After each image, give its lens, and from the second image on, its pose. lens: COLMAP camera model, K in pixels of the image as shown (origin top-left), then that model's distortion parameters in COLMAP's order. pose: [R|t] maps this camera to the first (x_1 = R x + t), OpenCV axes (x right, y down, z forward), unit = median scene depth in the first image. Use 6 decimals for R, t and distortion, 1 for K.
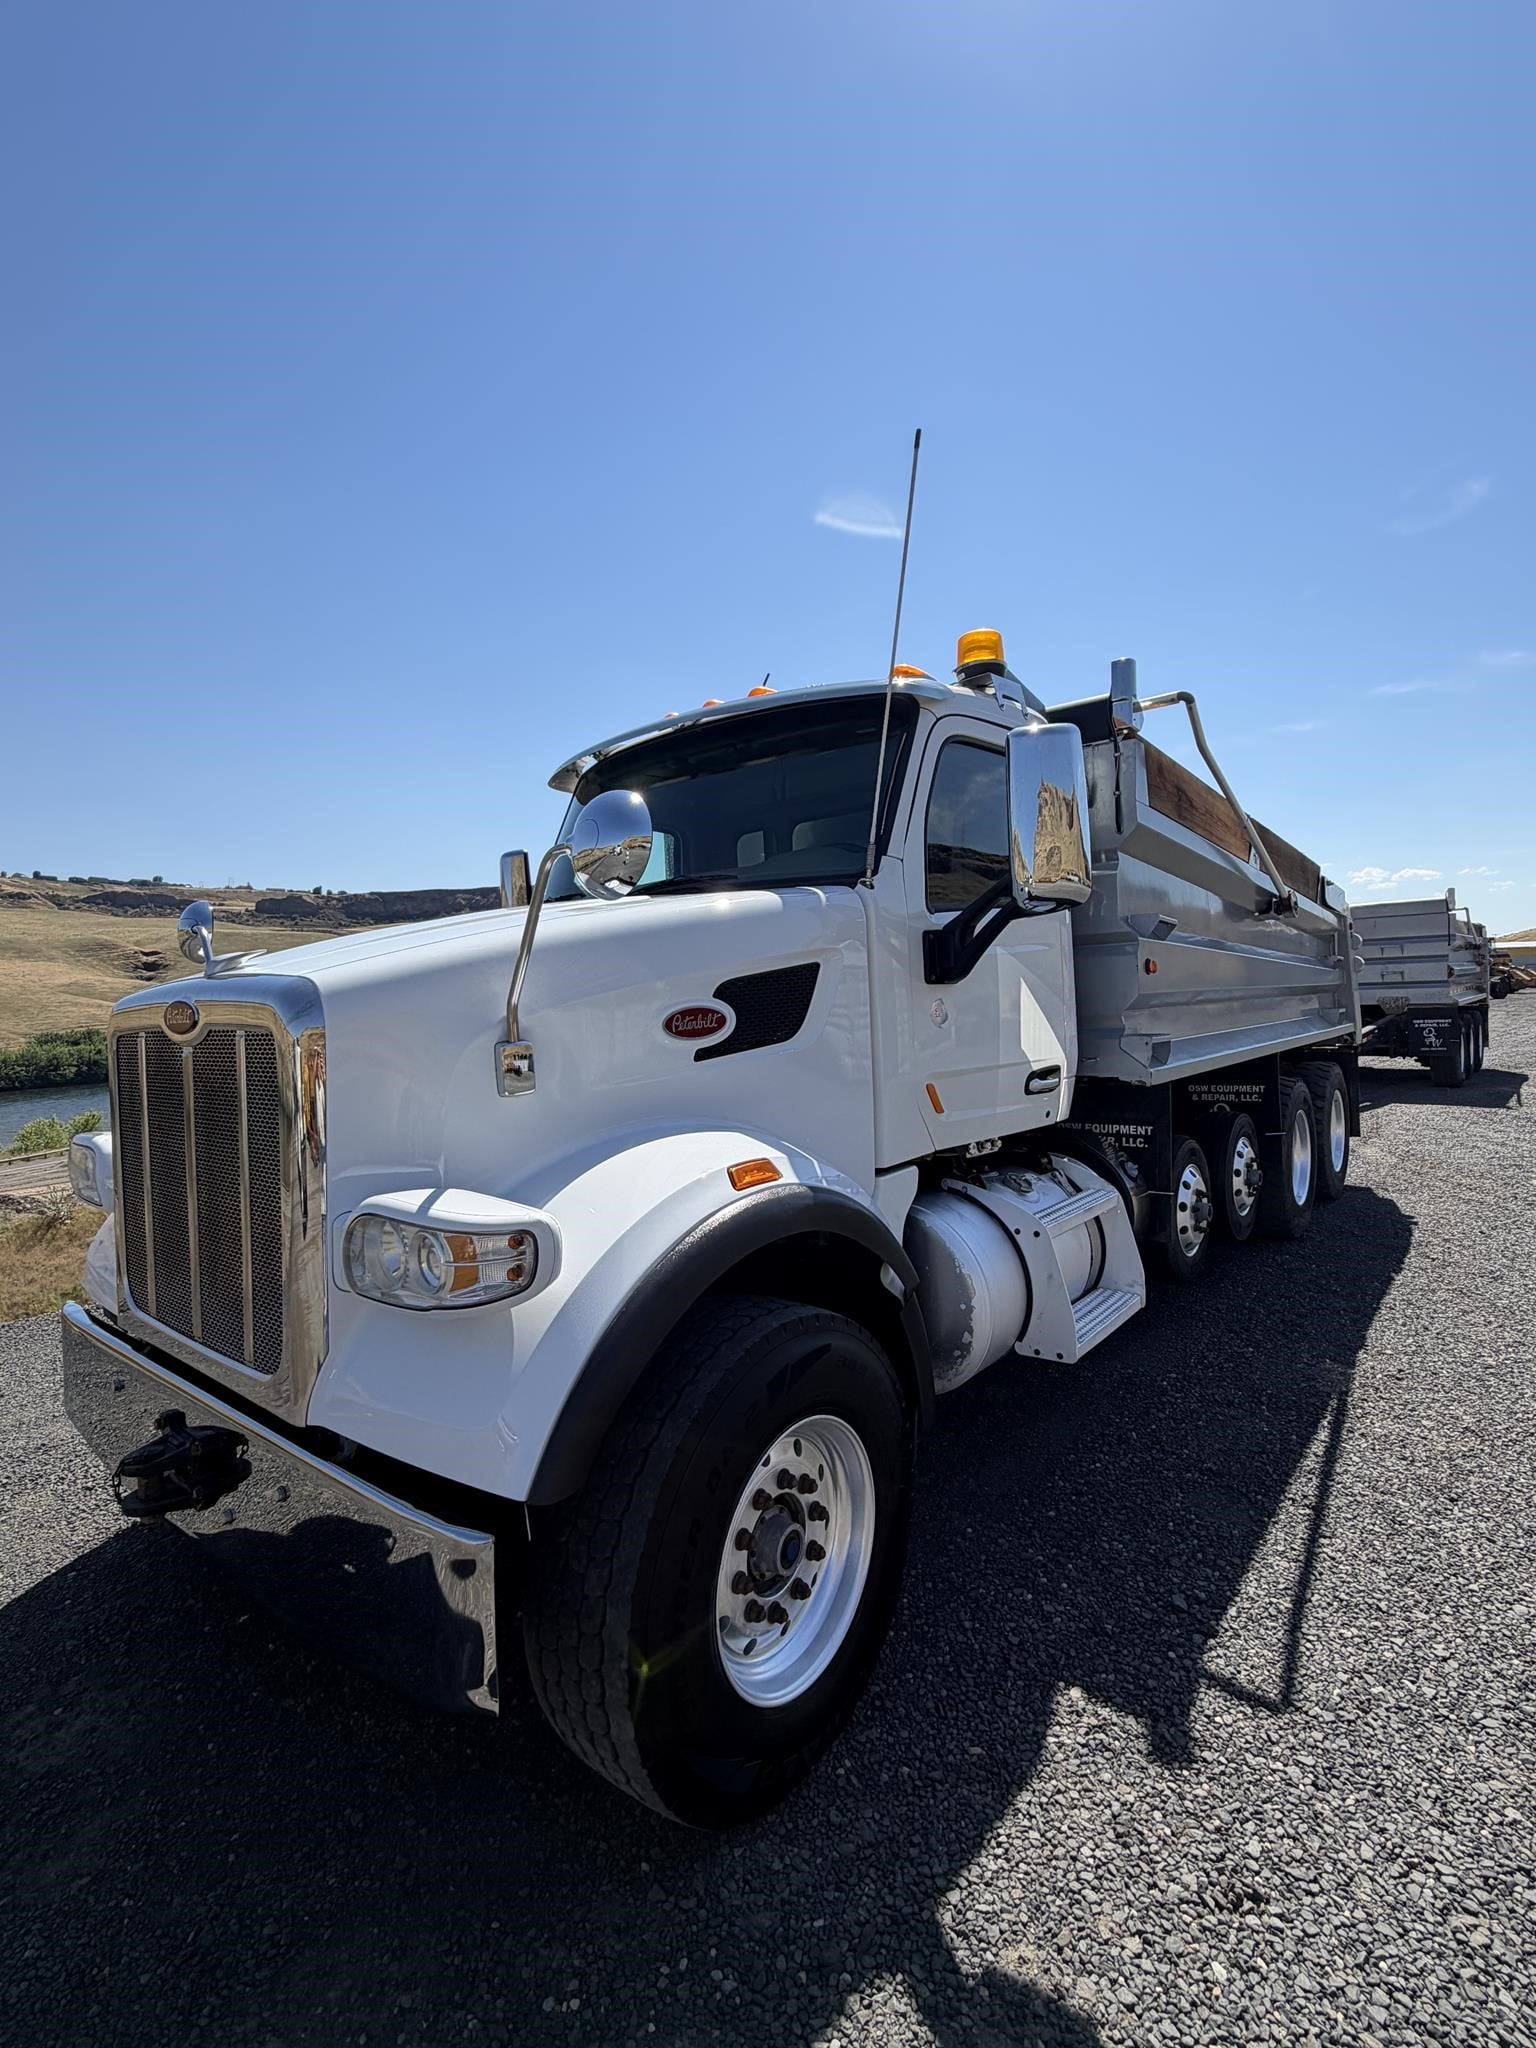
lens RADIAL K [[997.6, 0, 804.9], [0, 997.6, 1005.5], [0, 0, 1]] dist [-0.000068, -0.002212]
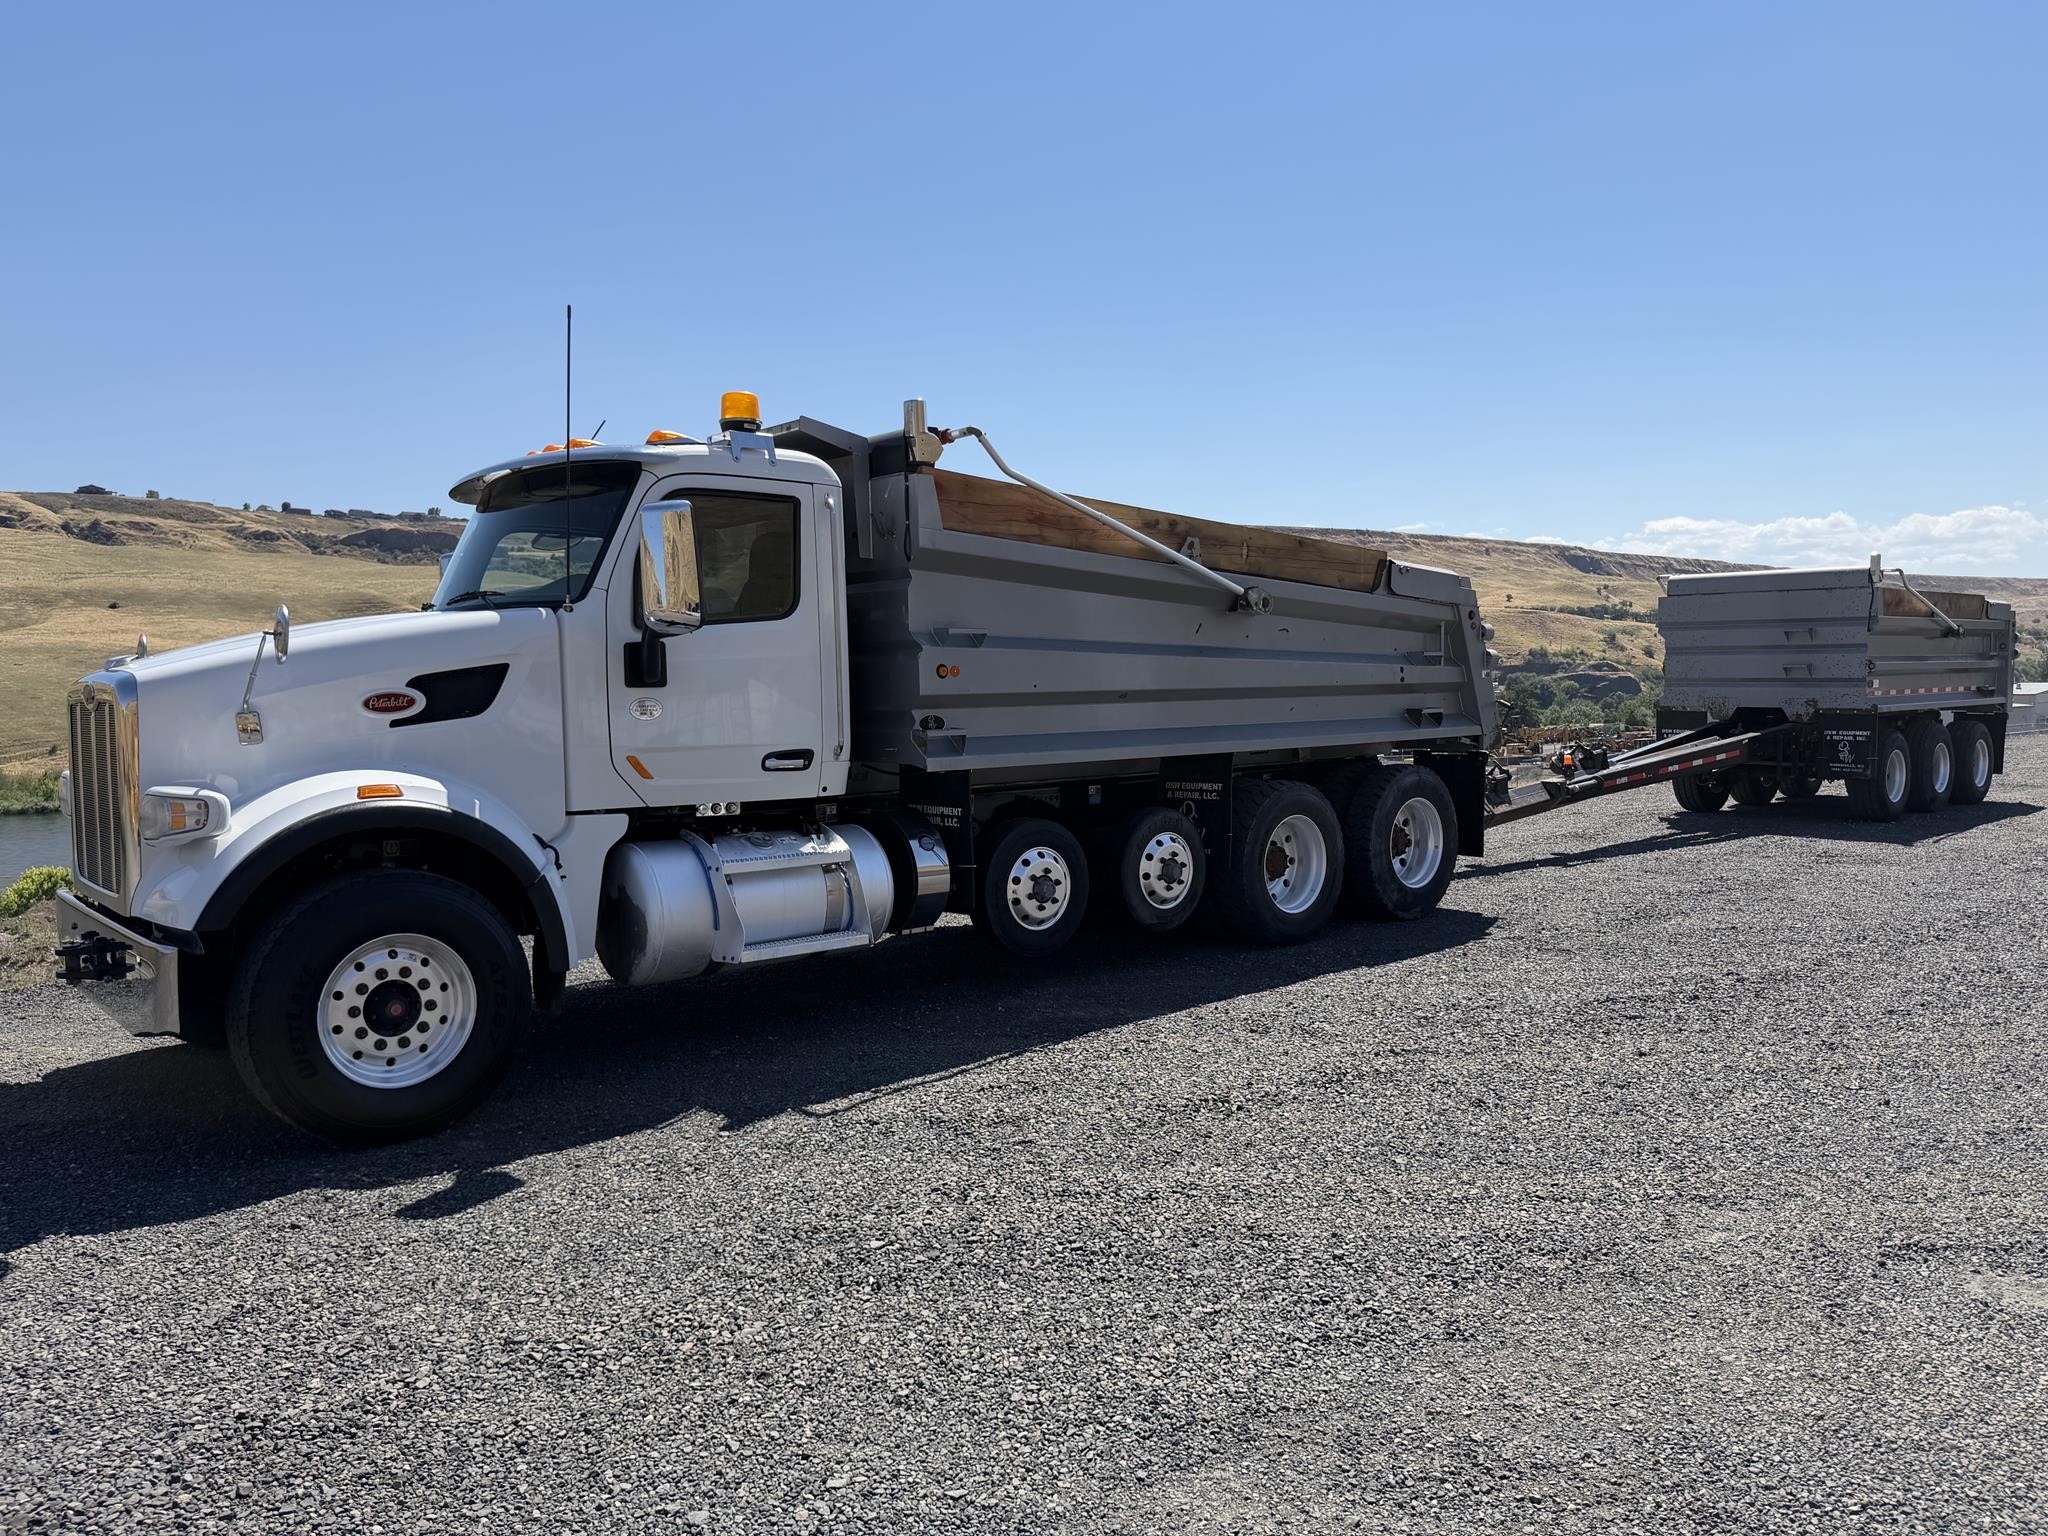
lens RADIAL K [[1501.2, 0, 1094.6], [0, 1501.2, 737.1], [0, 0, 1]] dist [0.029378, -0.038232]
pose [[0.985578, 0.020633, -0.167960, 1.068981], [-0.016168, 0.999480, 0.027908, -0.010697], [0.168448, -0.024790, 0.985399, -0.894952]]
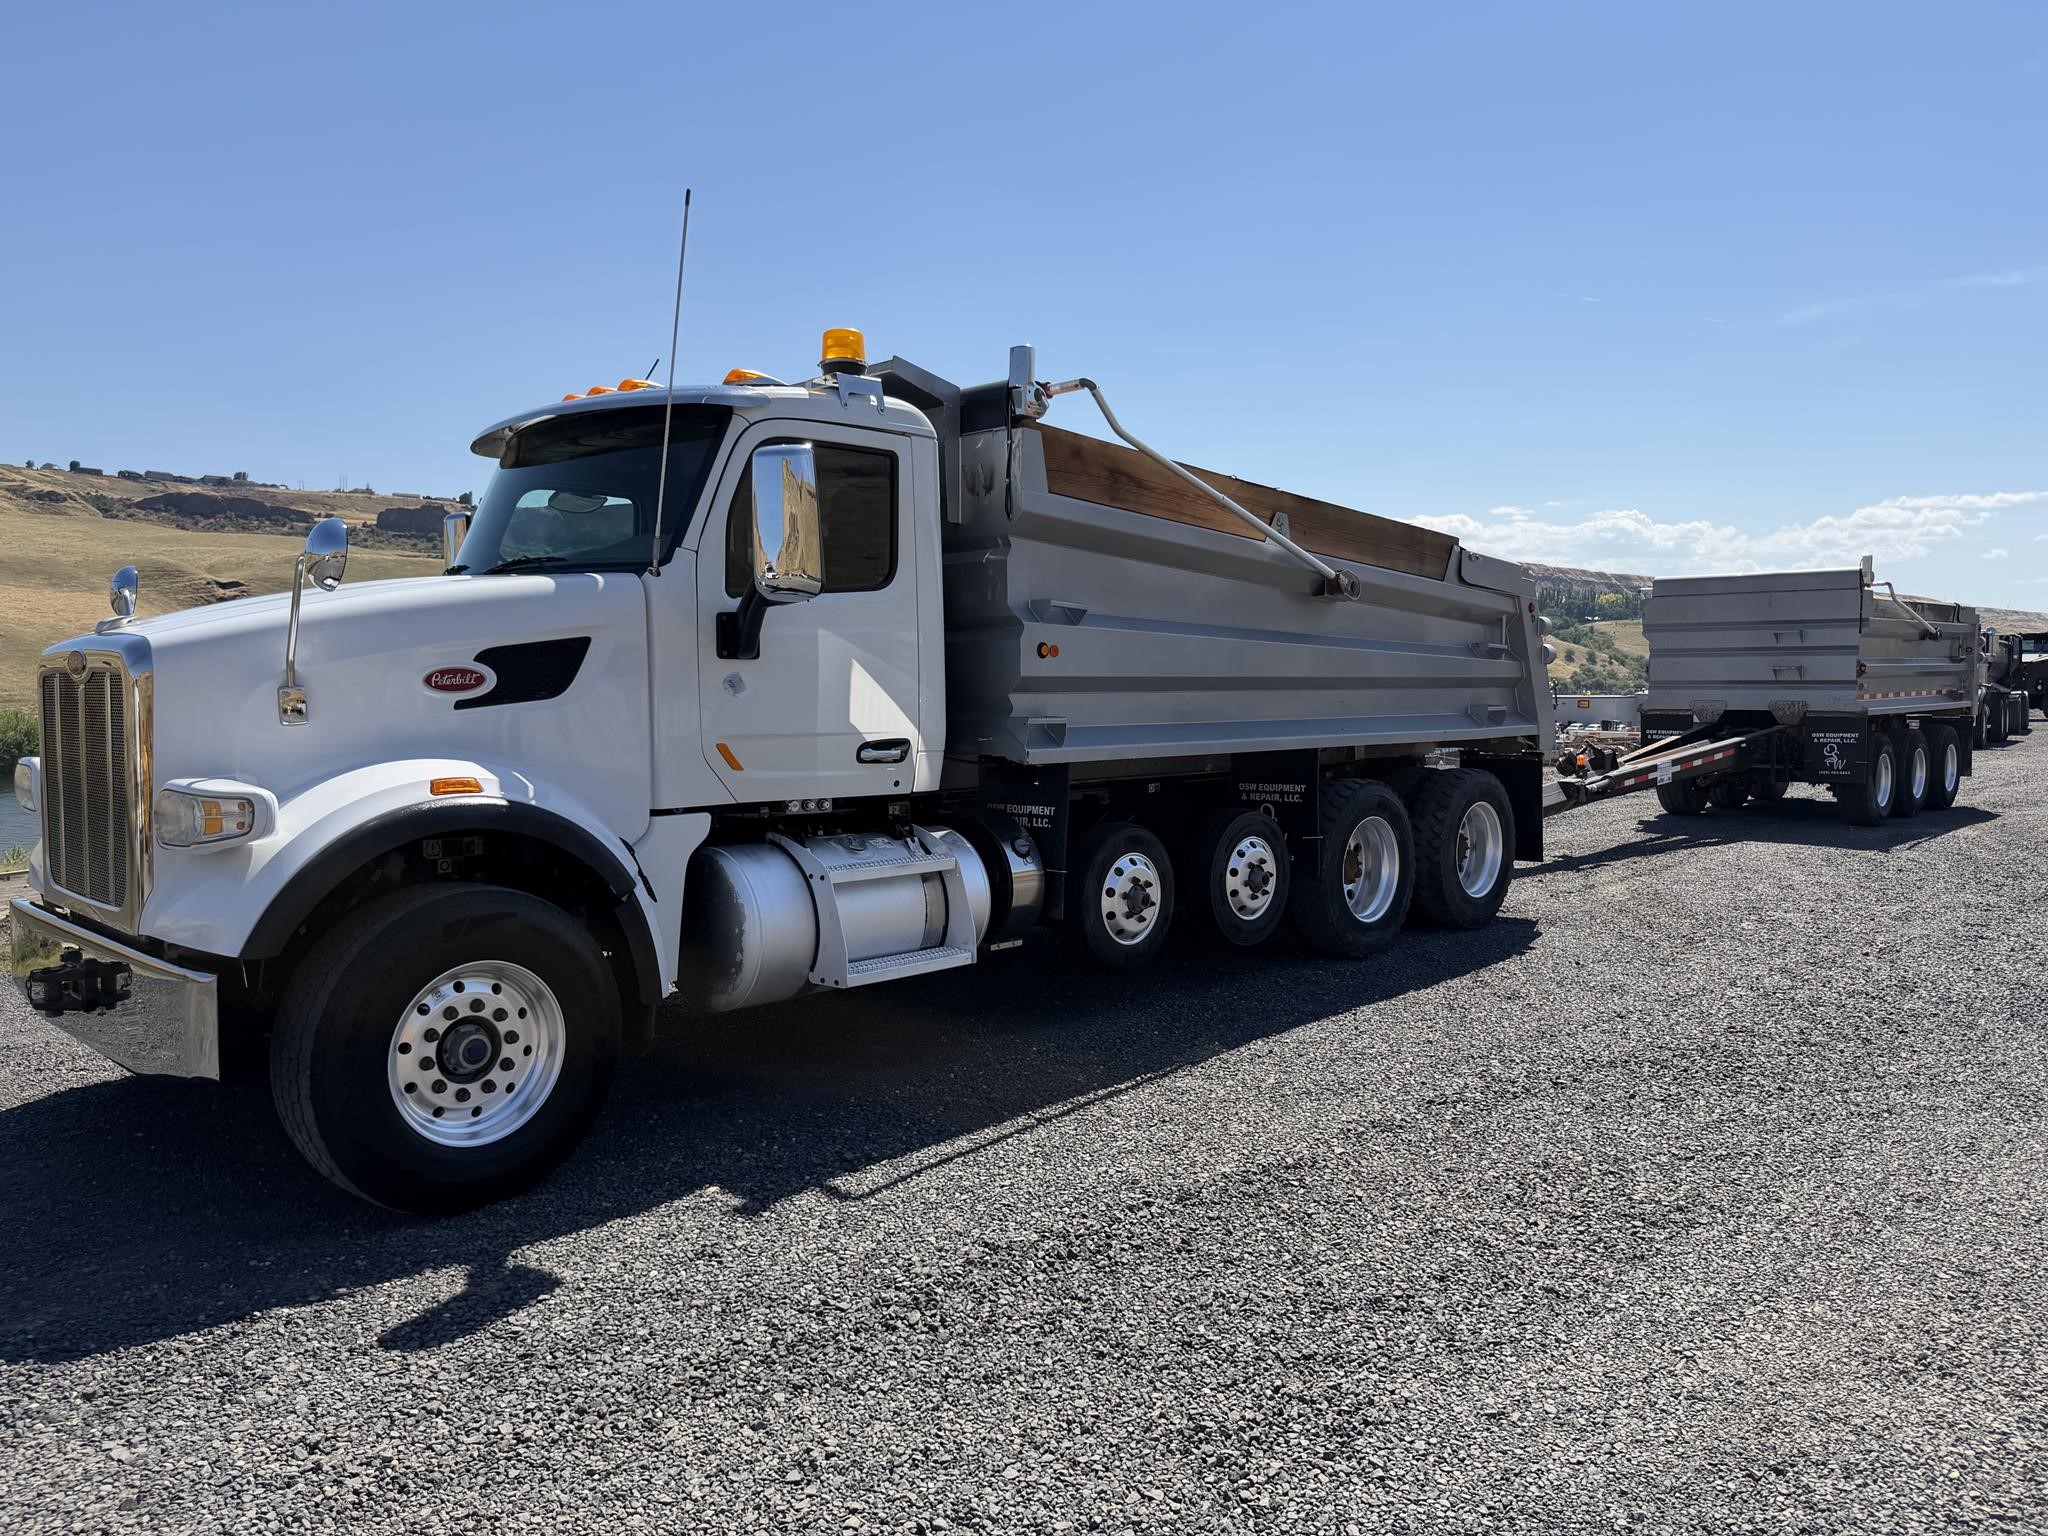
lens RADIAL K [[1501.2, 0, 1074.0], [0, 1501.2, 767.1], [0, 0, 1]] dist [0.029378, -0.038232]
pose [[0.996680, 0.037939, -0.072043, 0.652312], [-0.034192, 0.998033, 0.052555, -0.000367], [0.073895, -0.049917, 0.996016, -0.707967]]
